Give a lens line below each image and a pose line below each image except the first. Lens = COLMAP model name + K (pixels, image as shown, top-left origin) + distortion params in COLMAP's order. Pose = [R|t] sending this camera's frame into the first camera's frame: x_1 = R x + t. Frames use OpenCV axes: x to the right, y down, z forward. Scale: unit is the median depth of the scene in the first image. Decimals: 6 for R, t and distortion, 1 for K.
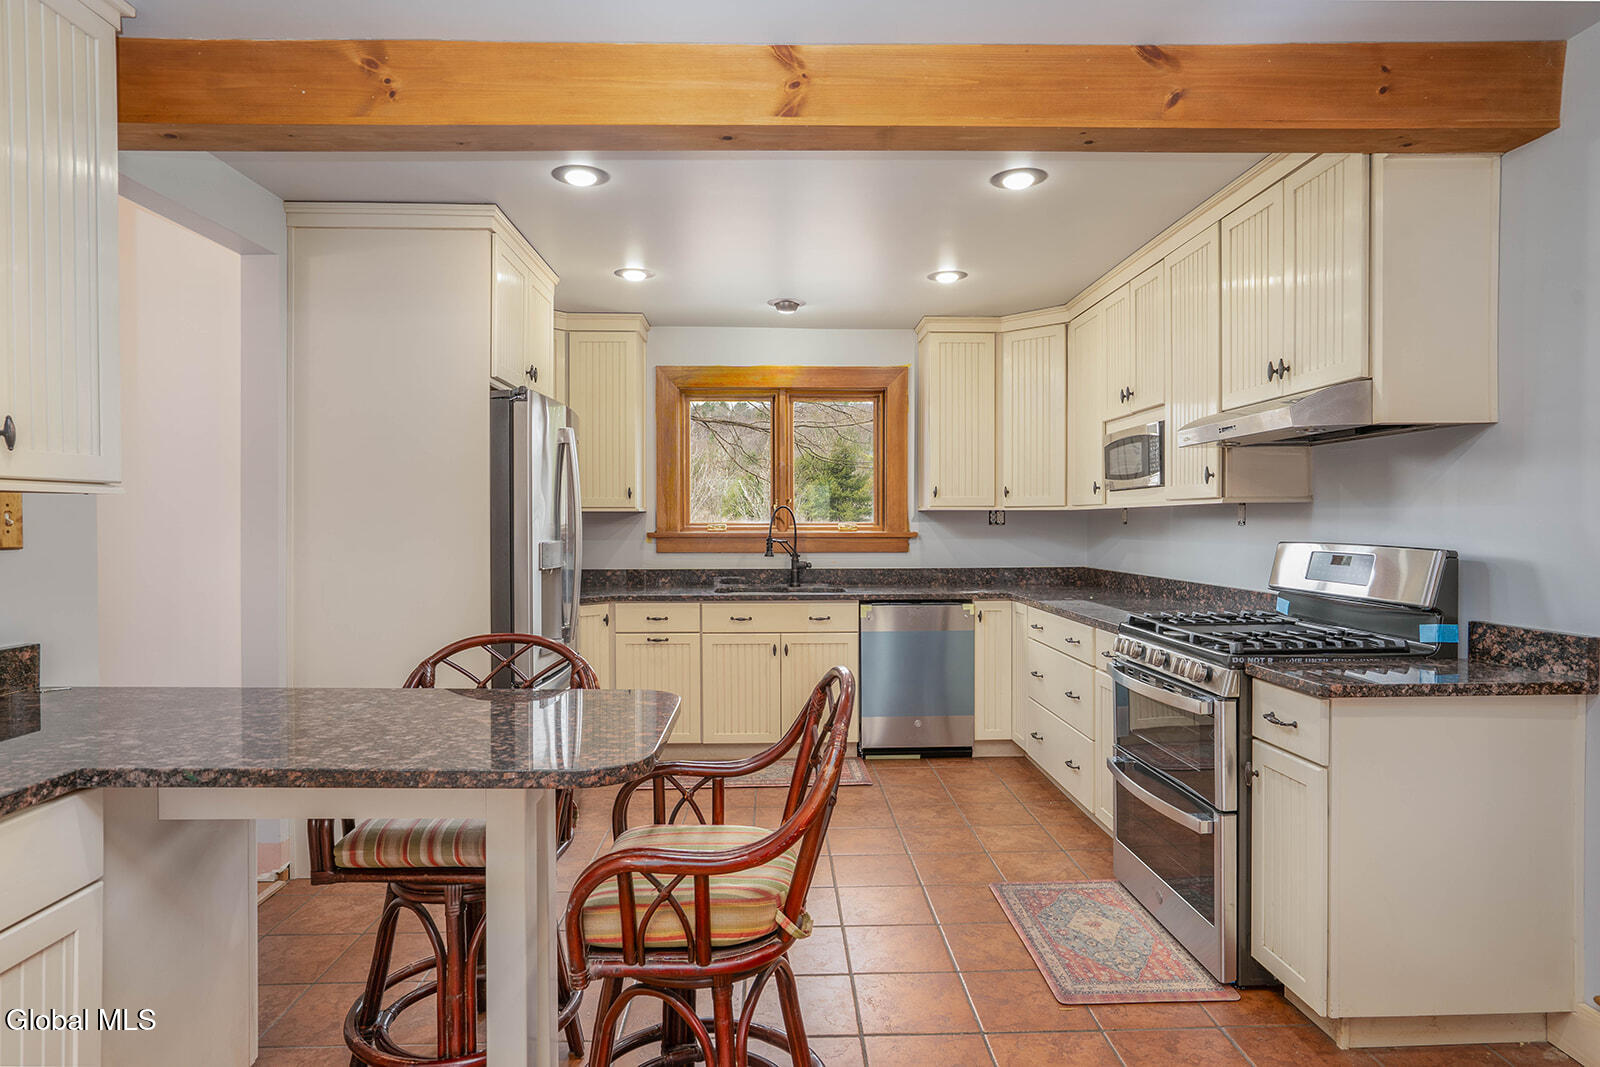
lens RADIAL K [[917.3, 0, 799.8], [0, 917.3, 527.9], [0, 0, 1]] dist [0.002115, 0.000024]
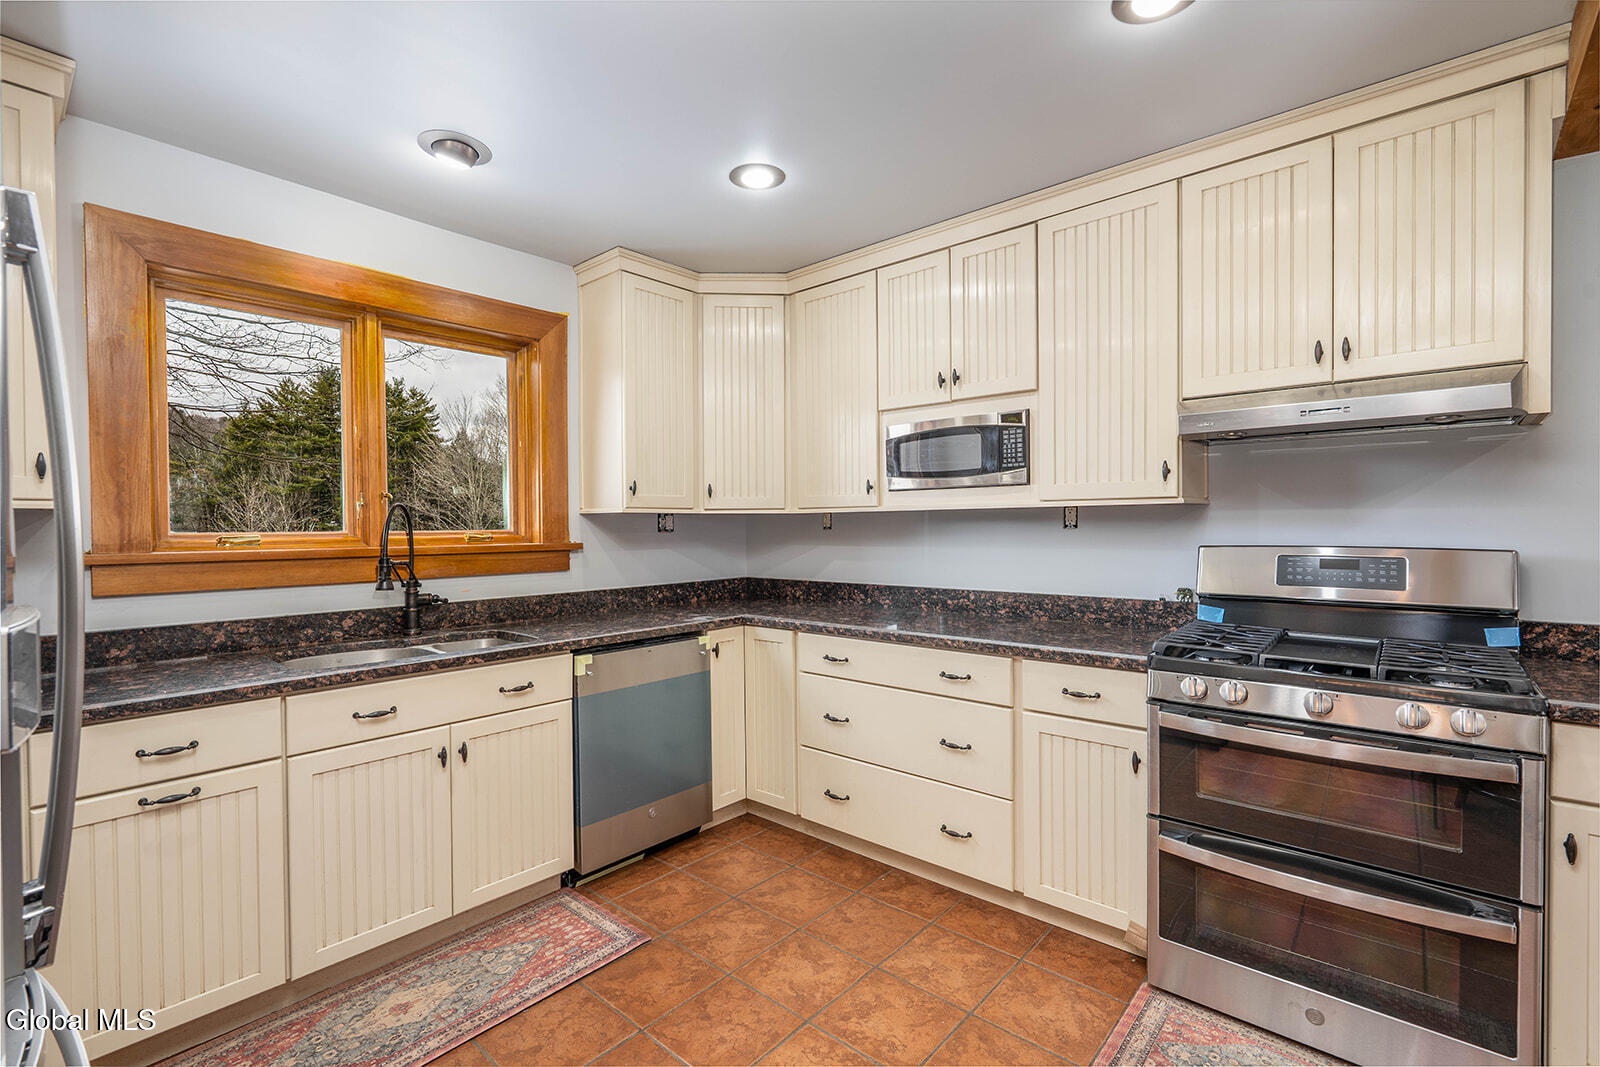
lens RADIAL K [[723.9, 0, 798.7], [0, 723.9, 534.6], [0, 0, 1]] dist [-0.000028, -0.000062]
pose [[0.686287, -0.011339, 0.727243, -0.193606], [0.011641, 0.999922, 0.004606, -0.002685], [-0.727238, 0.005305, 0.686365, 0.522607]]
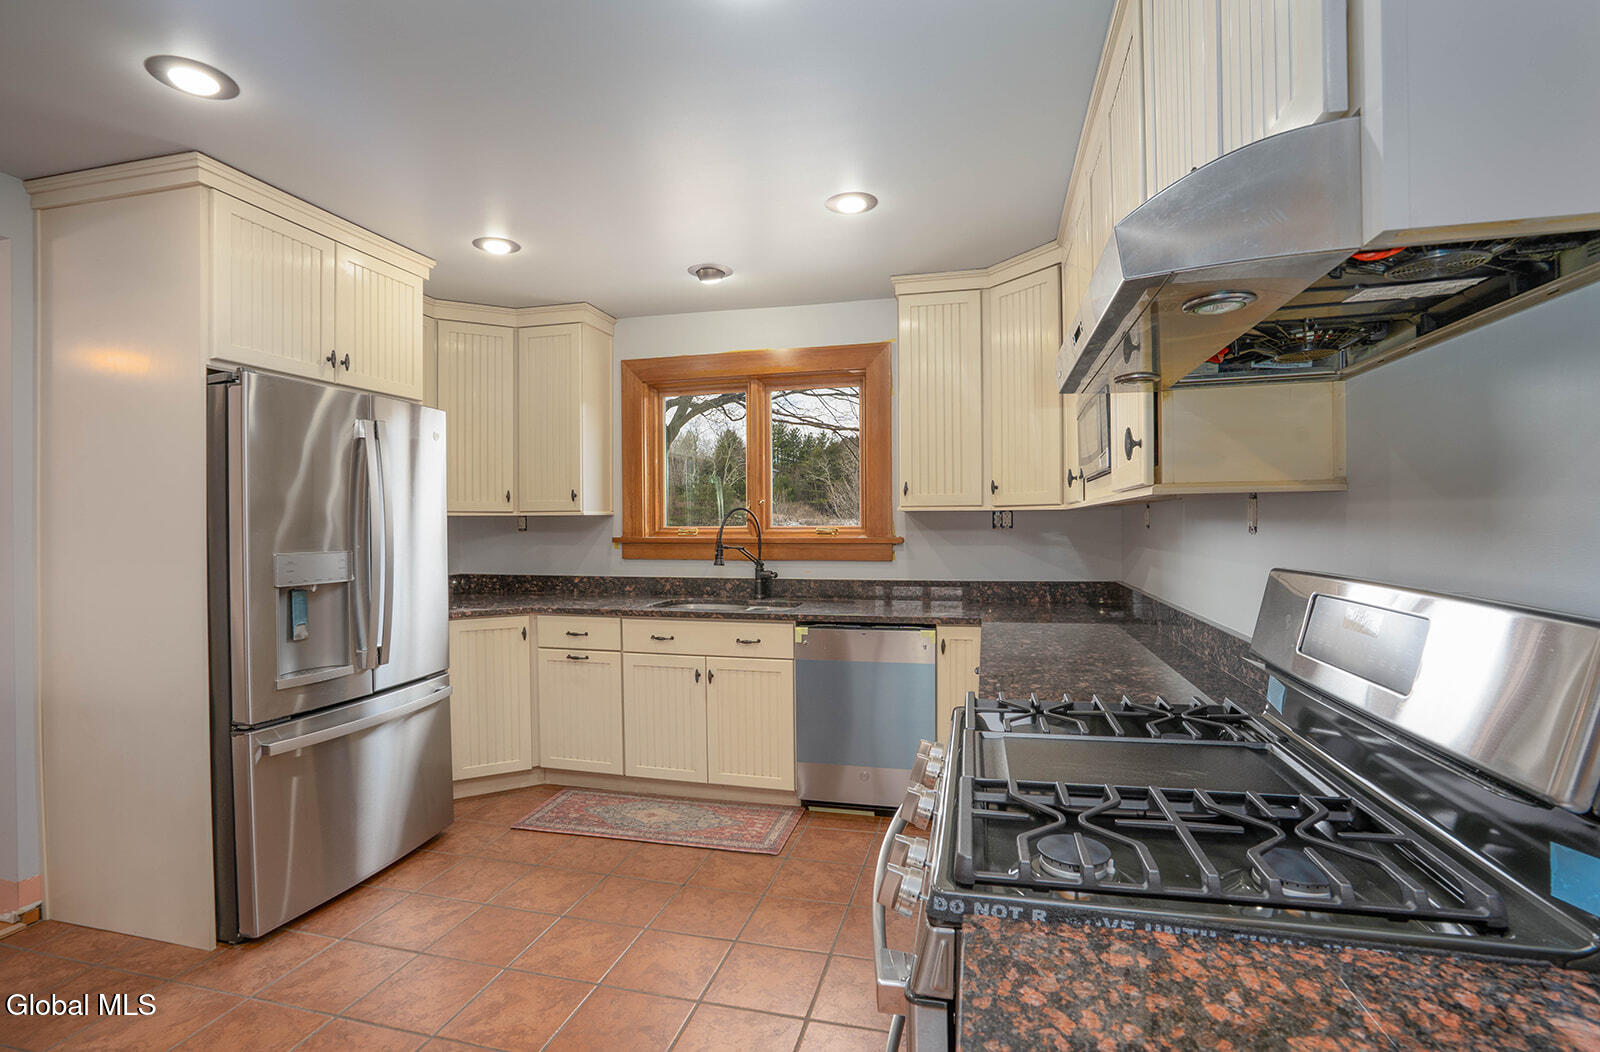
lens RADIAL K [[750.6, 0, 792.4], [0, 750.6, 528.7], [0, 0, 1]] dist [-0.017249, 0.001554]
pose [[0.958204, -0.001818, -0.286080, 0.252185], [0.002568, 0.999994, 0.002247, -0.005811], [0.286075, -0.002888, 0.958203, 0.343069]]
